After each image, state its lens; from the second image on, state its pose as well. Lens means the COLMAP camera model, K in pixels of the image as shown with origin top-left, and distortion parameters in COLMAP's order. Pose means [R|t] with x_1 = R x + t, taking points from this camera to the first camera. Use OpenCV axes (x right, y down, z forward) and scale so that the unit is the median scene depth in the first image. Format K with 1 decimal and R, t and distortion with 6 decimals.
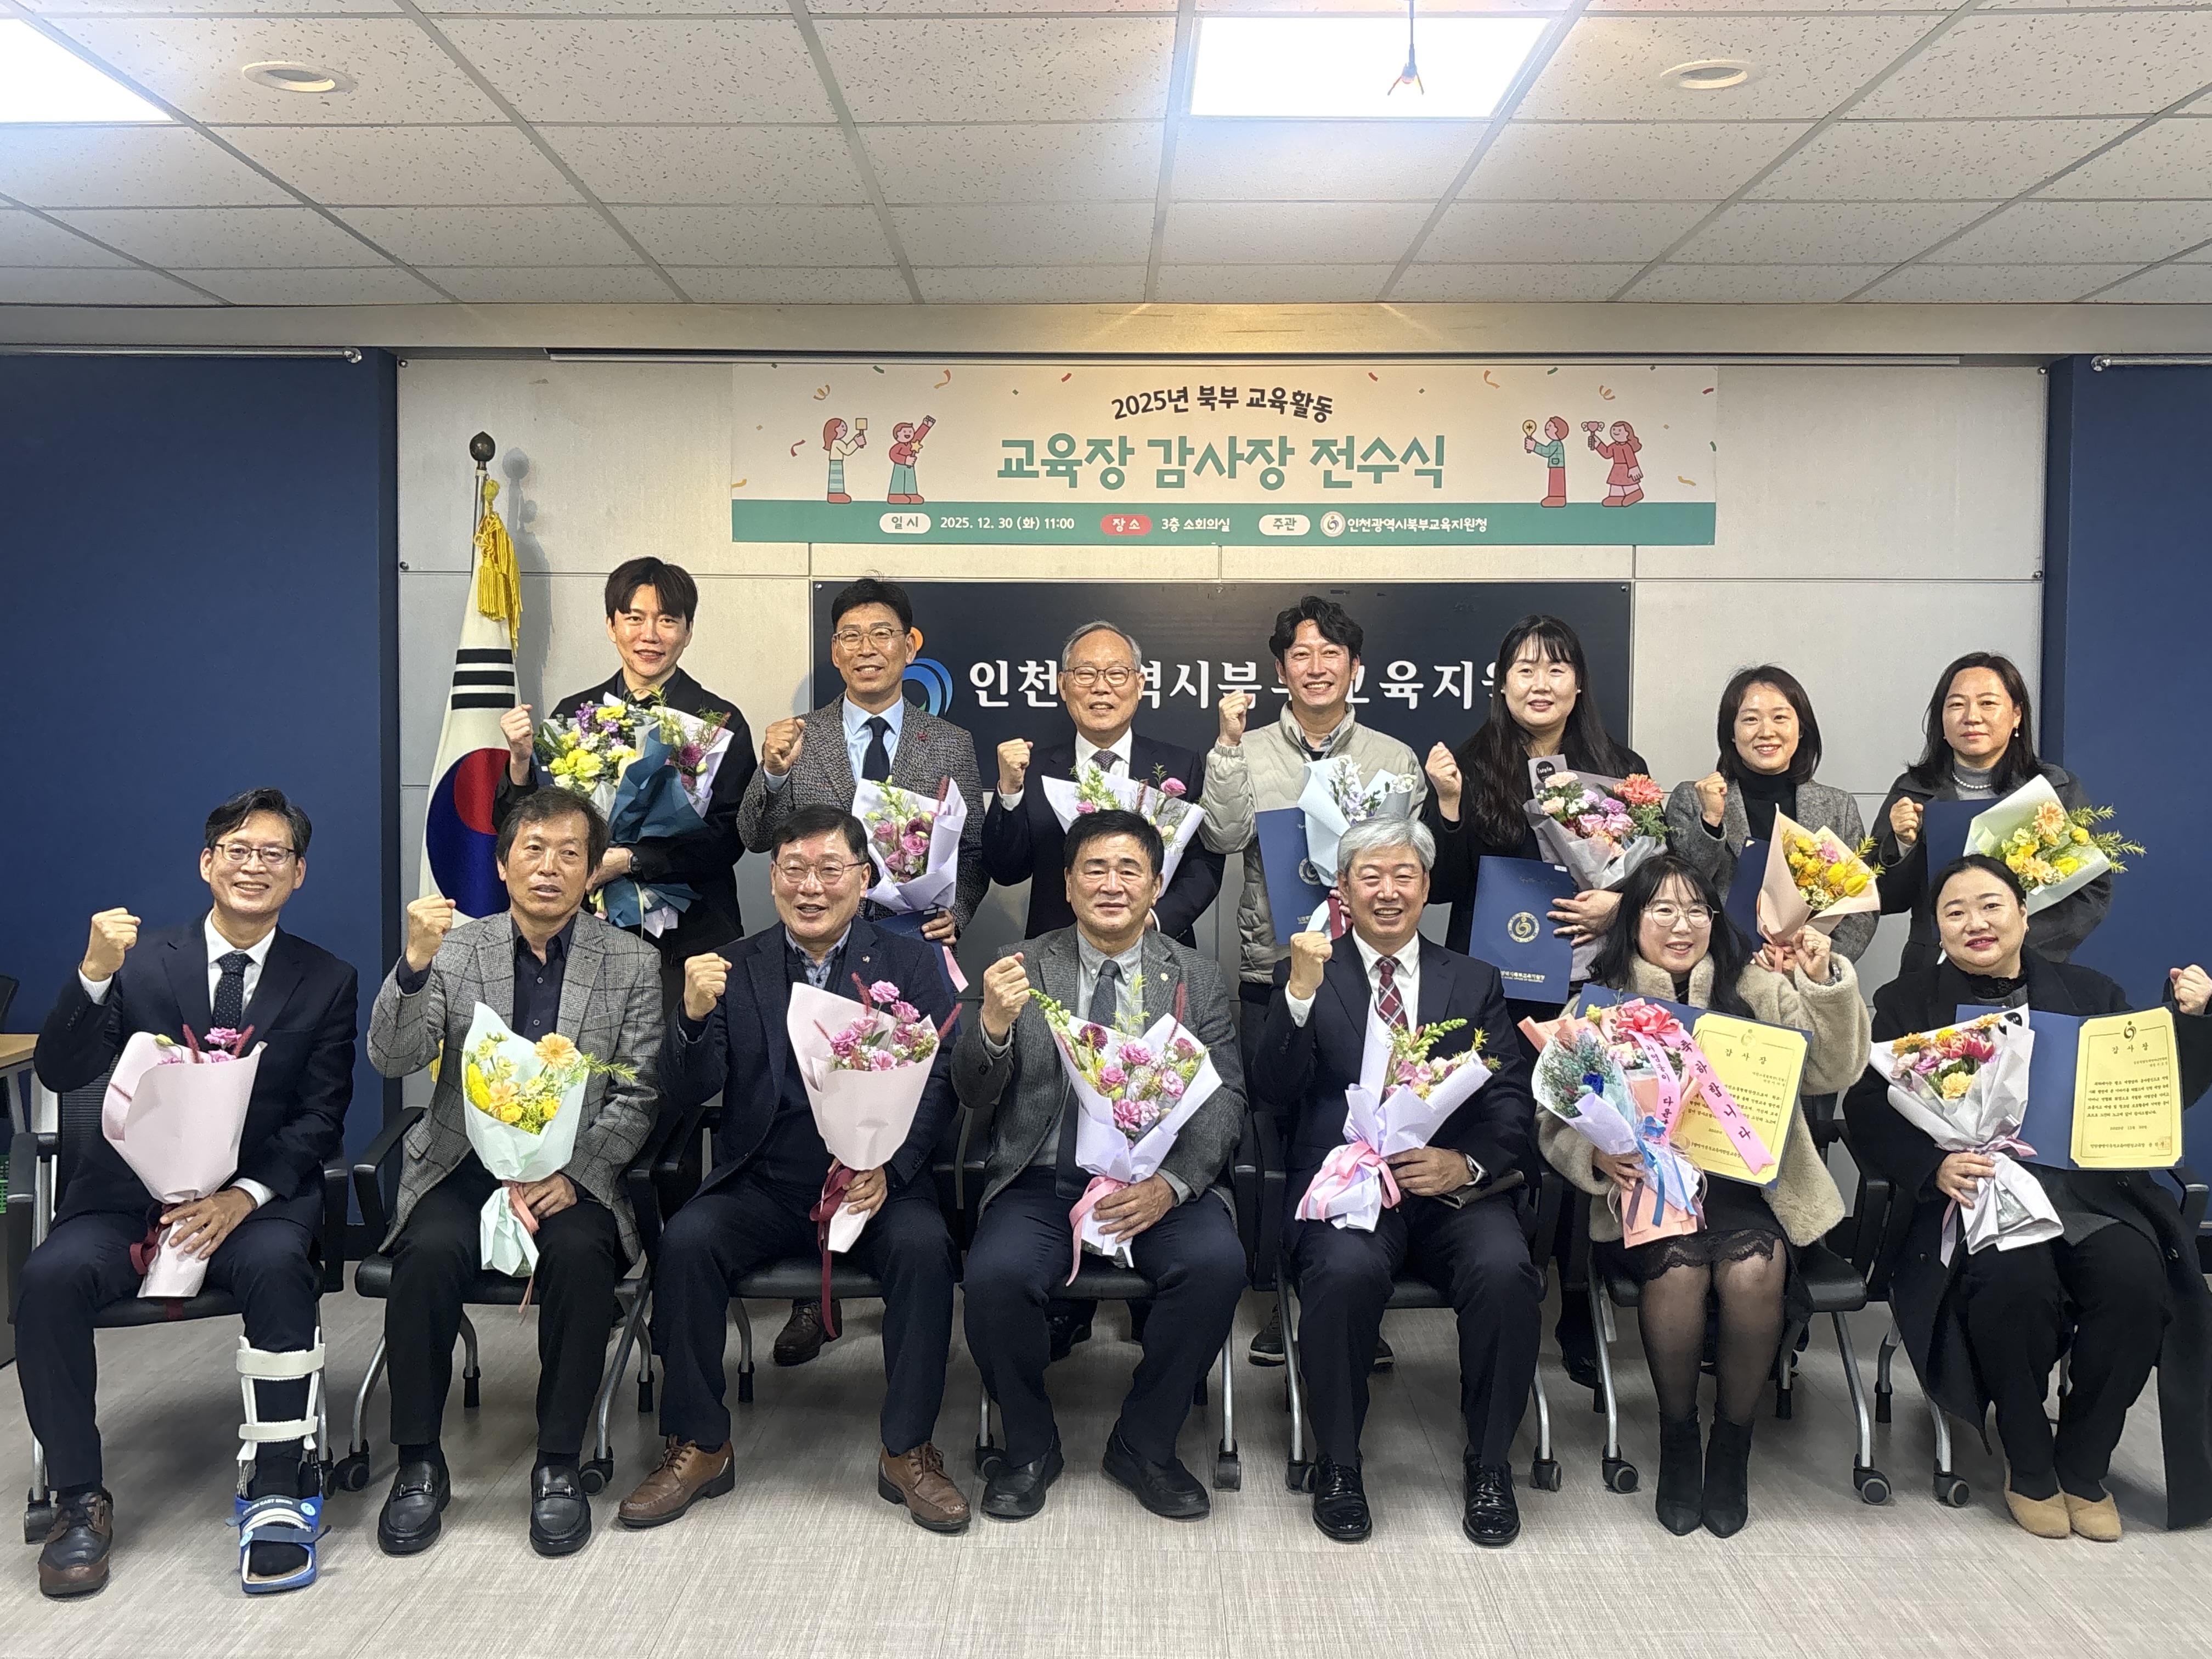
lens RADIAL K [[2091.4, 0, 1104.4], [0, 2091.4, 831.9], [0, 0, 1]] dist [0.064853, 0.000000]
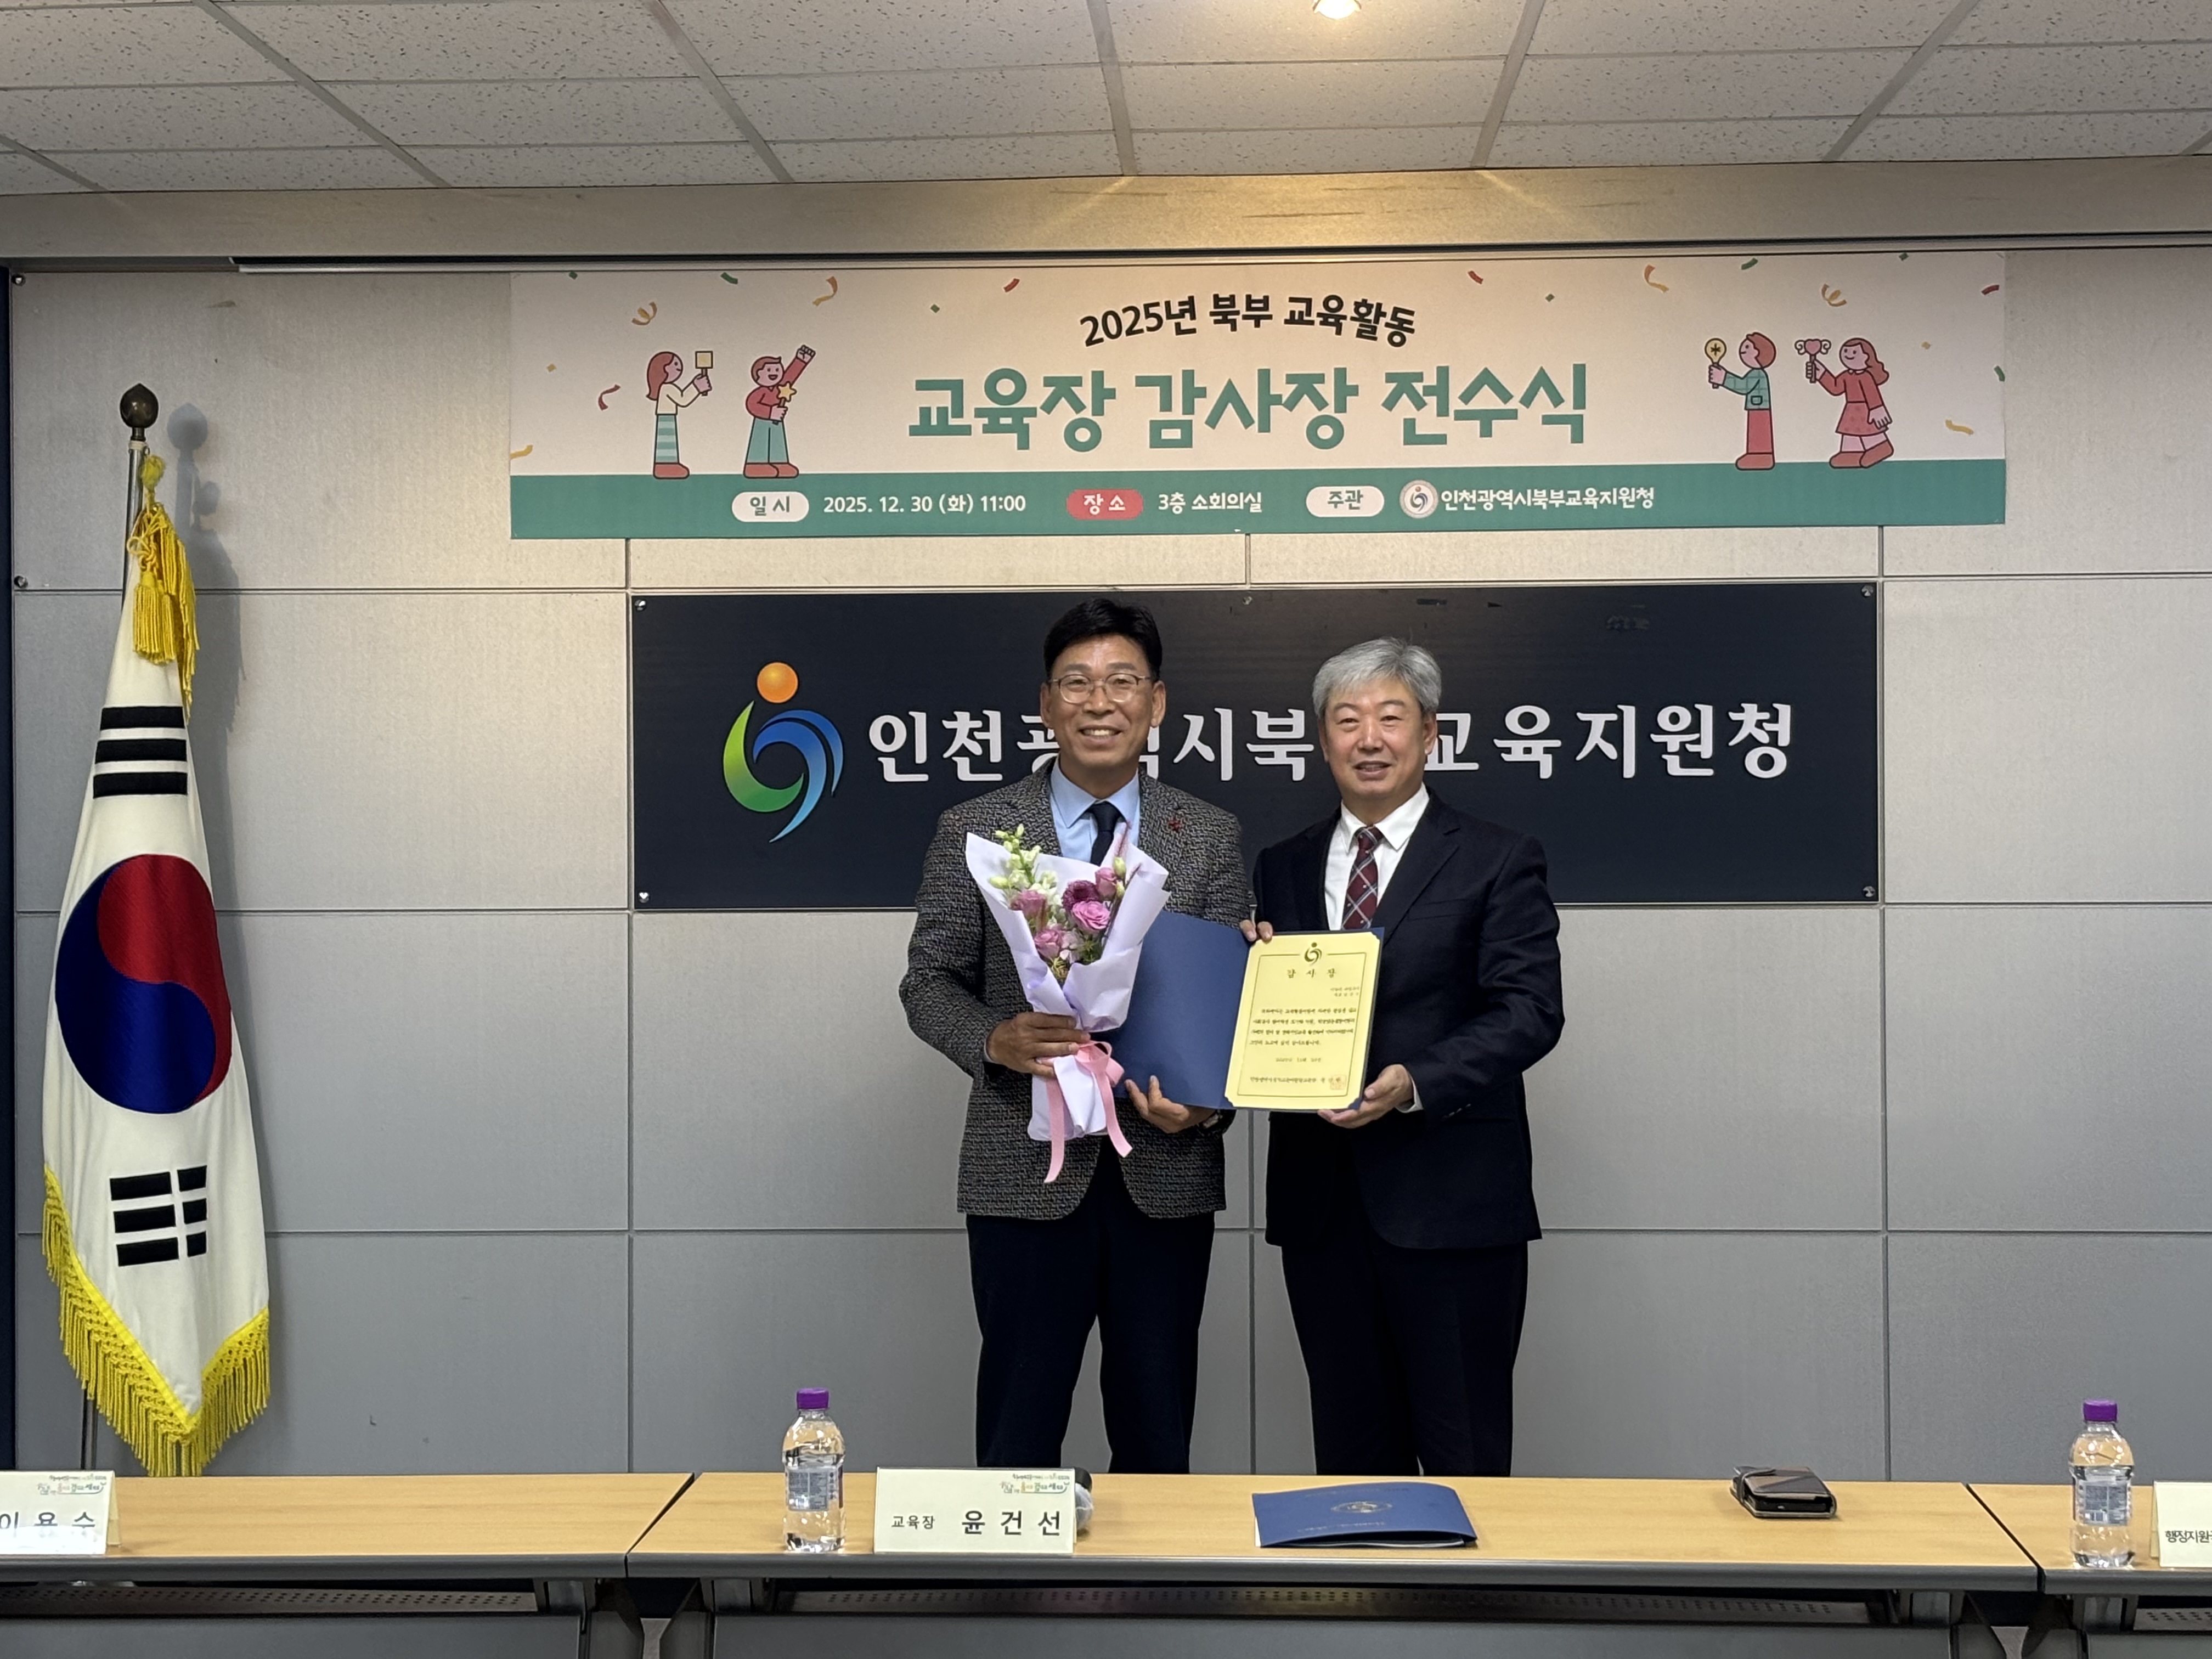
lens RADIAL K [[4067.5, 0, 1105.9], [0, 4067.5, 816.5], [0, 0, 1]] dist [0.190233, 0.000000]
pose [[0.999002, -0.009404, -0.043666, 0.066310], [0.007501, 0.999023, -0.043543, 0.007601], [0.044032, 0.043172, 0.998097, -0.279330]]
